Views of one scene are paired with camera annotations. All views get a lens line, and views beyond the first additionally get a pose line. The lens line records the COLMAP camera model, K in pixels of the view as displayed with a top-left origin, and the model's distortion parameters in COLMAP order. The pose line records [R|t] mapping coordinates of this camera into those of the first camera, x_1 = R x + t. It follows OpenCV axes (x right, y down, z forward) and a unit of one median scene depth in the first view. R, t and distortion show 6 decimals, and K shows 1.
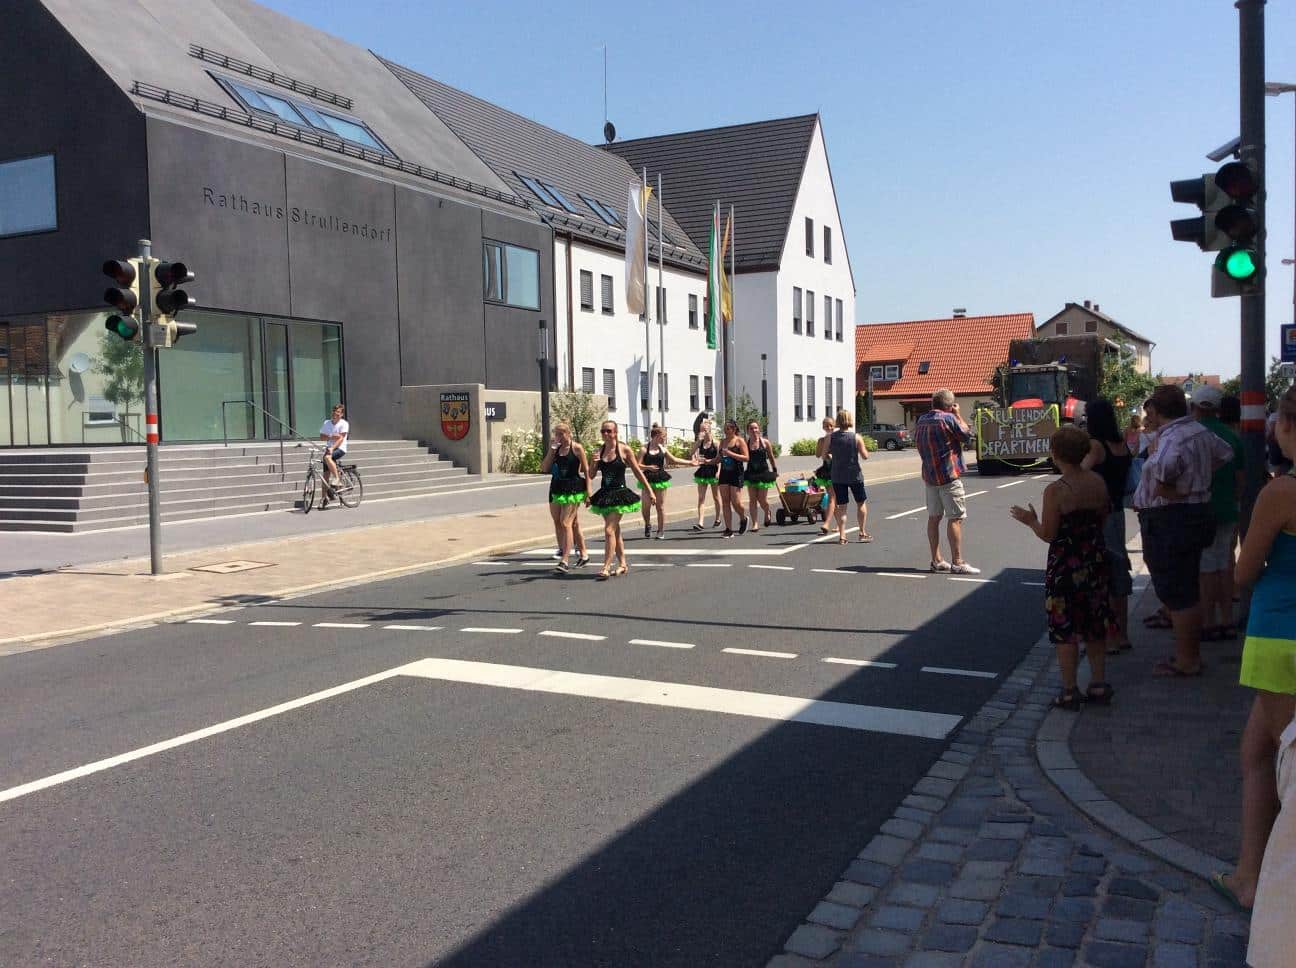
lens RADIAL K [[1188.8, 0, 647.2], [0, 1188.8, 485.9], [0, 0, 1]] dist [0.110510, -0.236480]
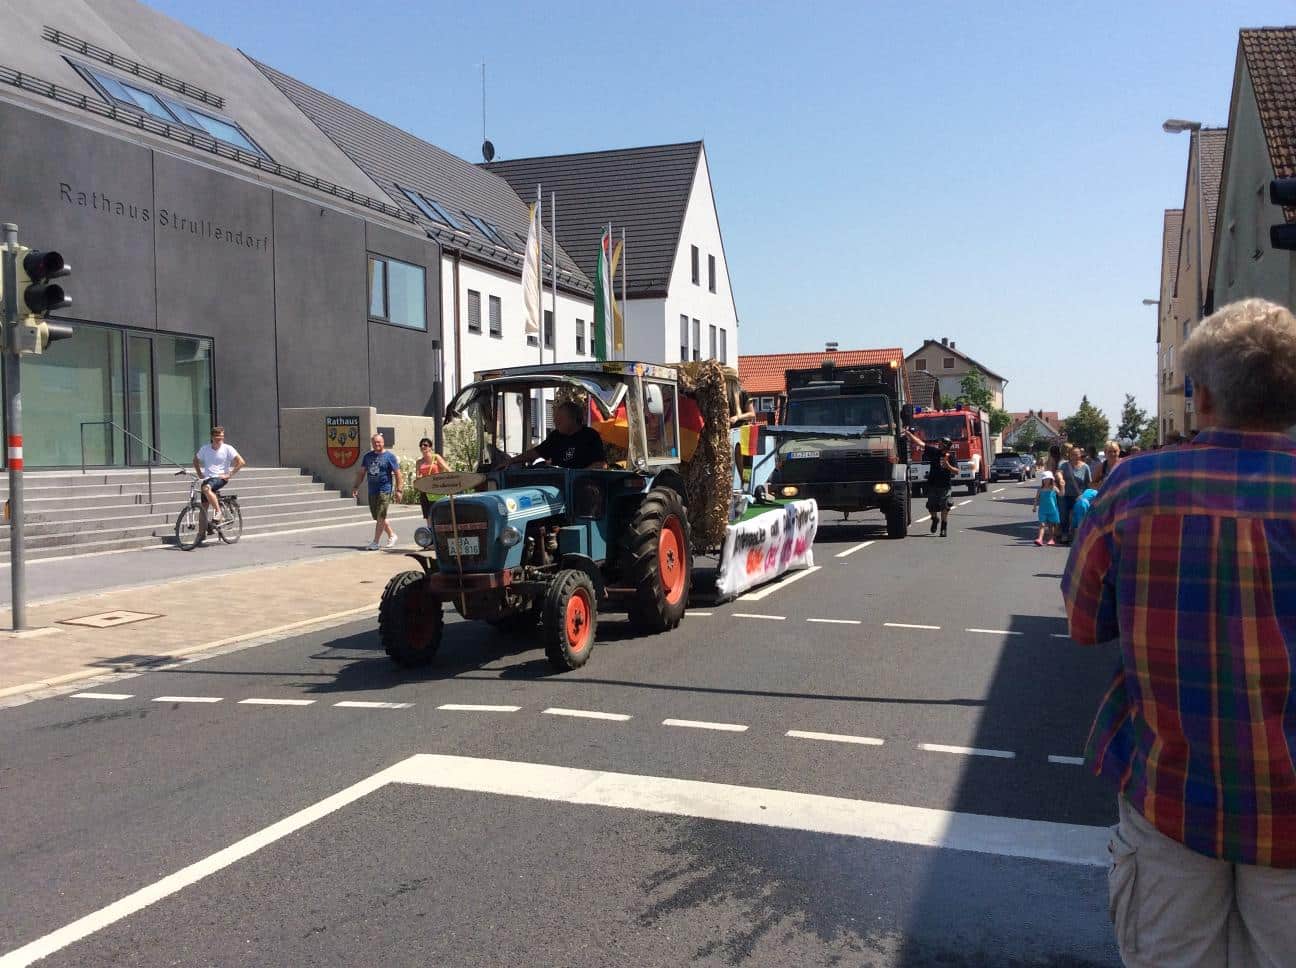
lens RADIAL K [[1187.5, 0, 648.0], [0, 1187.5, 484.0], [0, 0, 1]] dist [0.110873, -0.223187]
pose [[0.992462, 0.006935, 0.122354, -0.035719], [-0.003732, 0.999645, -0.026388, -0.002521], [-0.122493, 0.025732, 0.992136, 0.056617]]
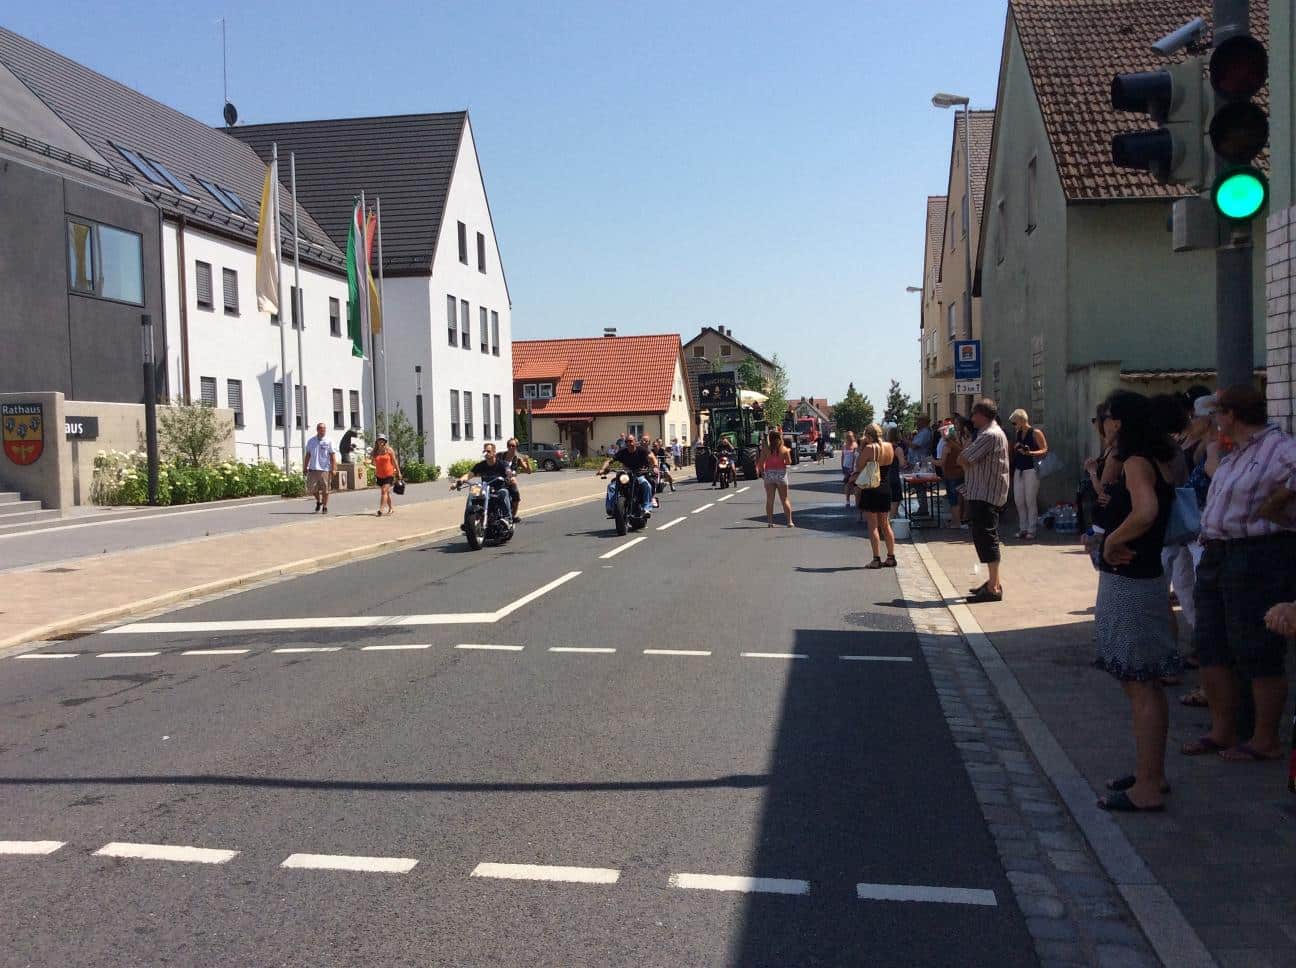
lens RADIAL K [[1178.4, 0, 650.5], [0, 1178.4, 496.8], [0, 0, 1]] dist [0.086189, -0.195459]
pose [[0.954293, -0.017043, 0.298385, -0.004150], [0.019265, 0.999804, -0.004508, -0.005955], [-0.298250, 0.010051, 0.954435, 0.132044]]
